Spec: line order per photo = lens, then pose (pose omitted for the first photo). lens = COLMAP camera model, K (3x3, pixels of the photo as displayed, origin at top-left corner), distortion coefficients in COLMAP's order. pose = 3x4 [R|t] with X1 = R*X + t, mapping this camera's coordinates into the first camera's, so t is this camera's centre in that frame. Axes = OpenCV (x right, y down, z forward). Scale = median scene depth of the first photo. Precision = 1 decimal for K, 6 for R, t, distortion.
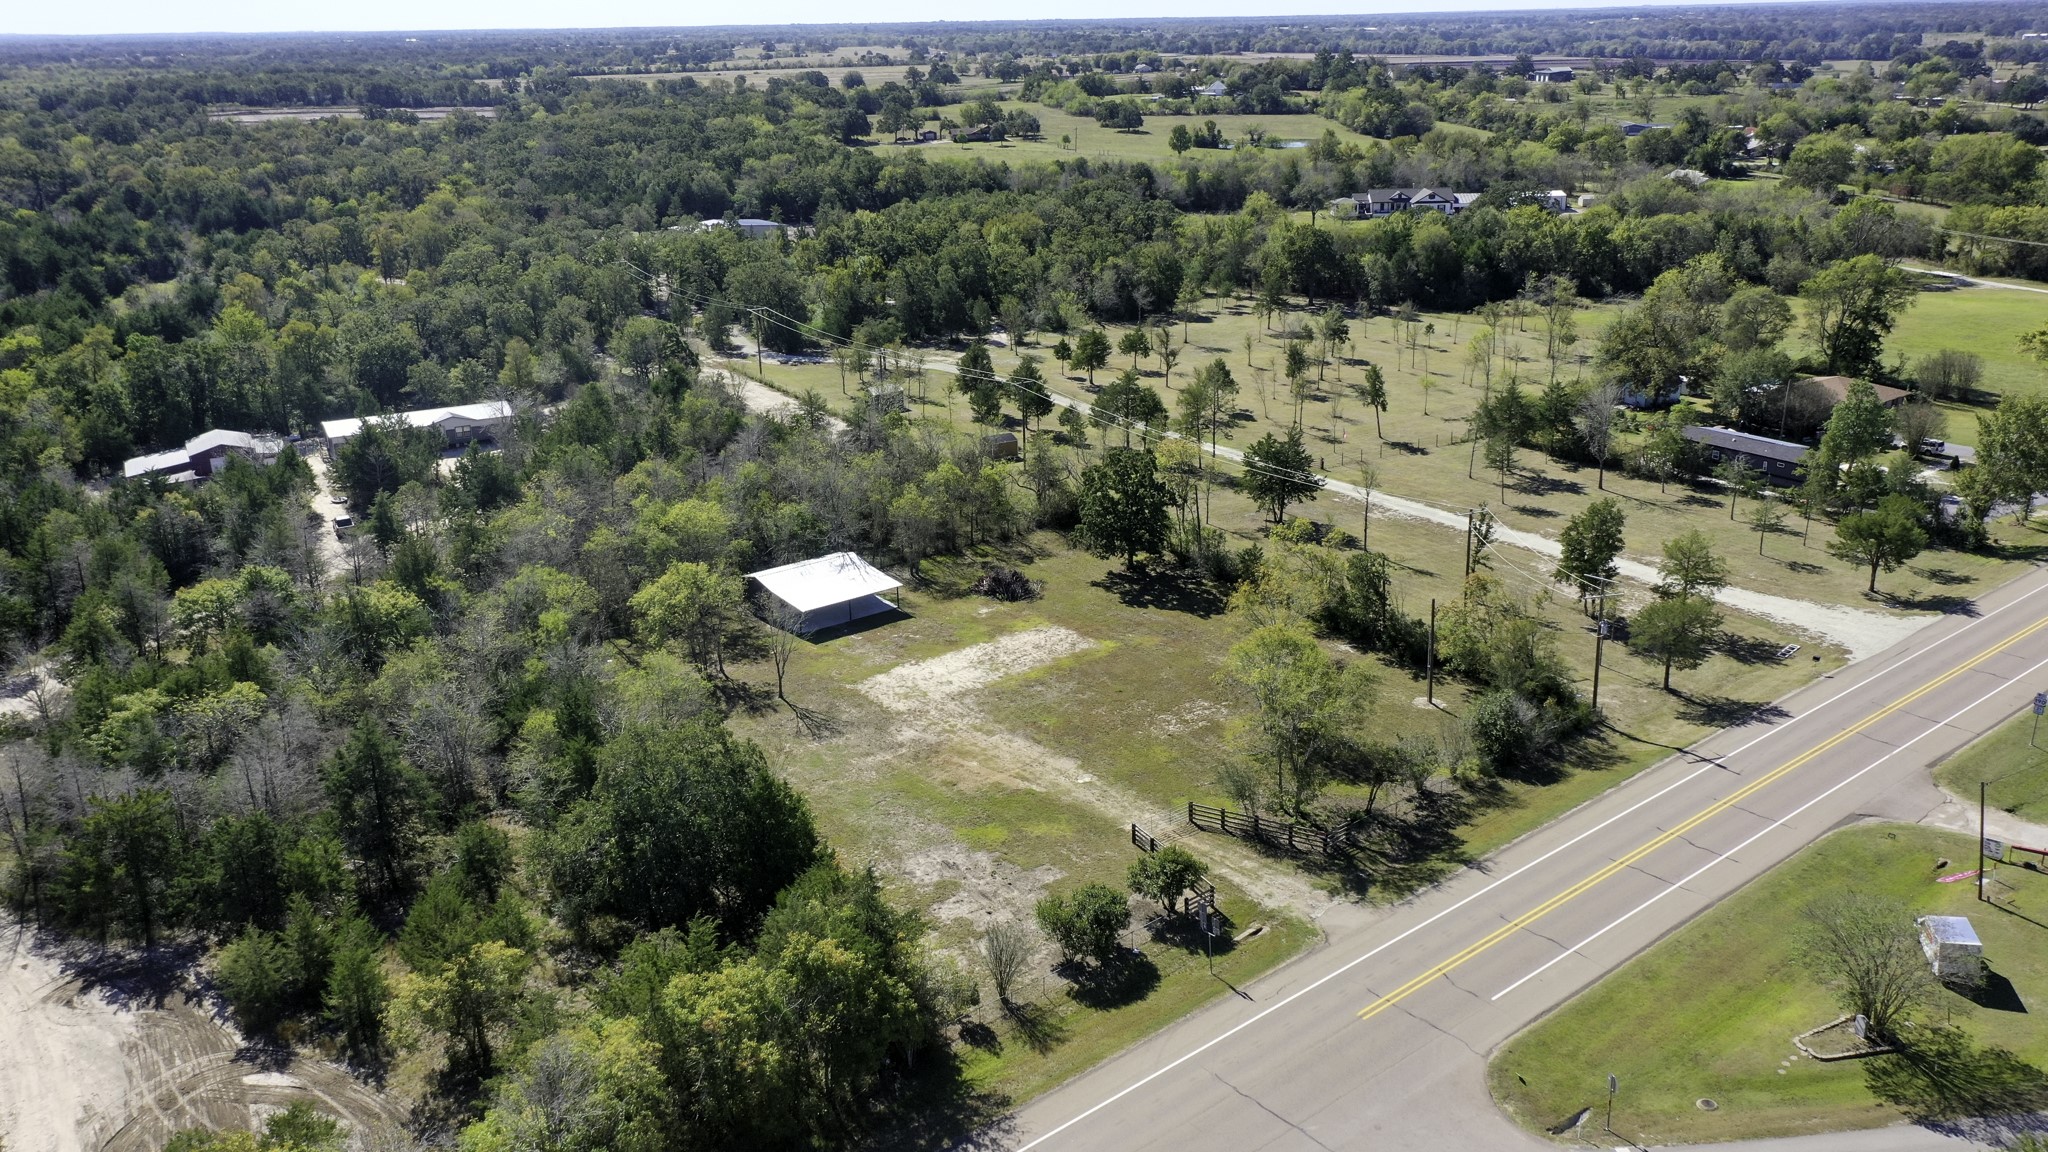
lens RADIAL K [[1637.9, 0, 1024.0], [0, 1637.9, 576.0], [0, 0, 1]] dist [0.004709, 0.002891]
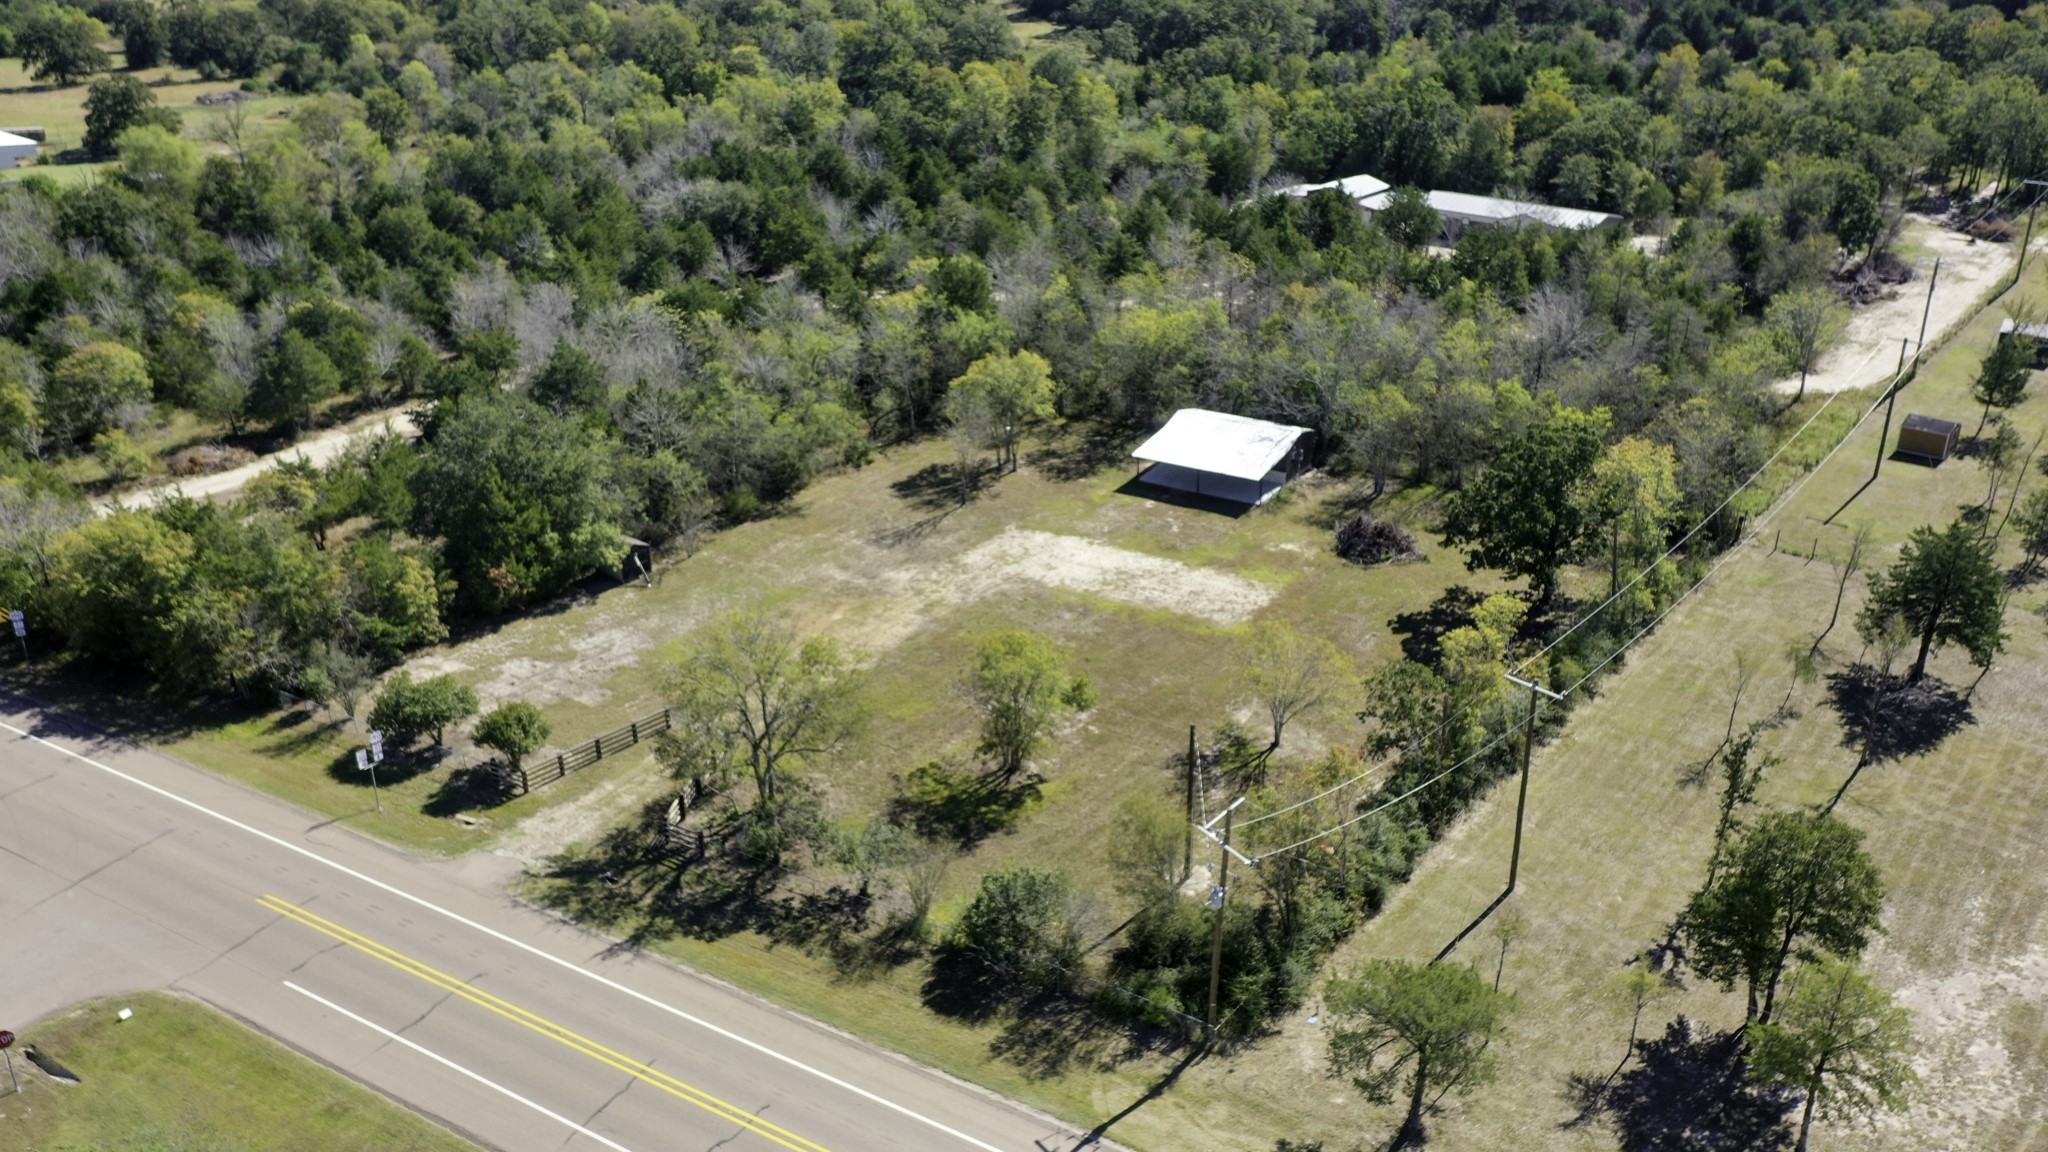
lens RADIAL K [[1637.9, 0, 1024.0], [0, 1637.9, 576.0], [0, 0, 1]] dist [0.004709, 0.002891]
pose [[0.339575, 0.410906, -0.846076, 0.767094], [-0.296281, 0.900463, 0.318407, -0.227288], [0.892696, 0.142554, 0.427518, 0.701266]]
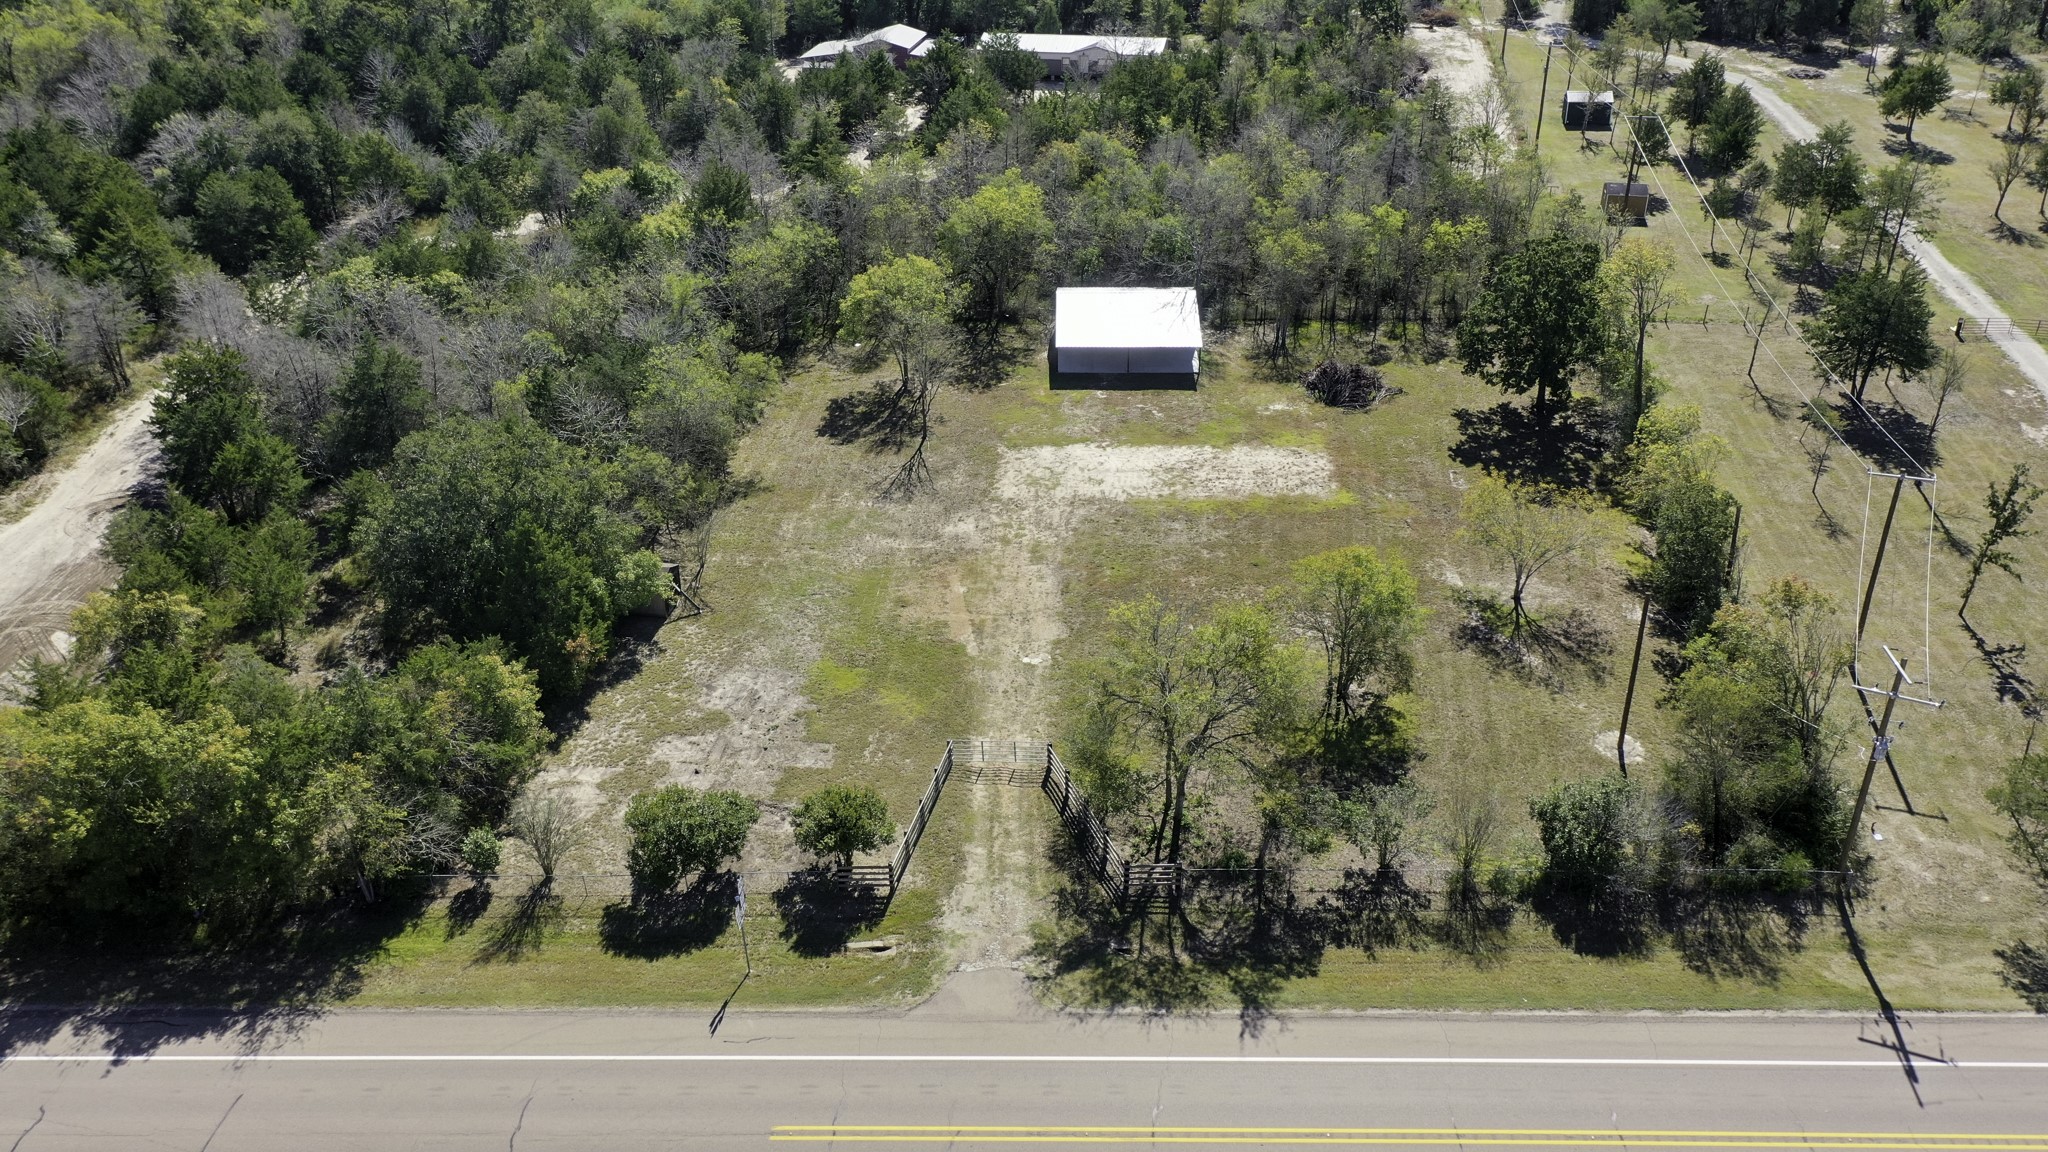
lens RADIAL K [[1621.3, 0, 1014.6], [0, 1621.3, 575.7], [0, 0, 1]] dist [-0.002798, 0.000843]
pose [[0.759342, 0.337795, -0.556142, 0.422712], [-0.211736, 0.936451, 0.279692, -0.116309], [0.615278, -0.094627, 0.782610, 0.404443]]
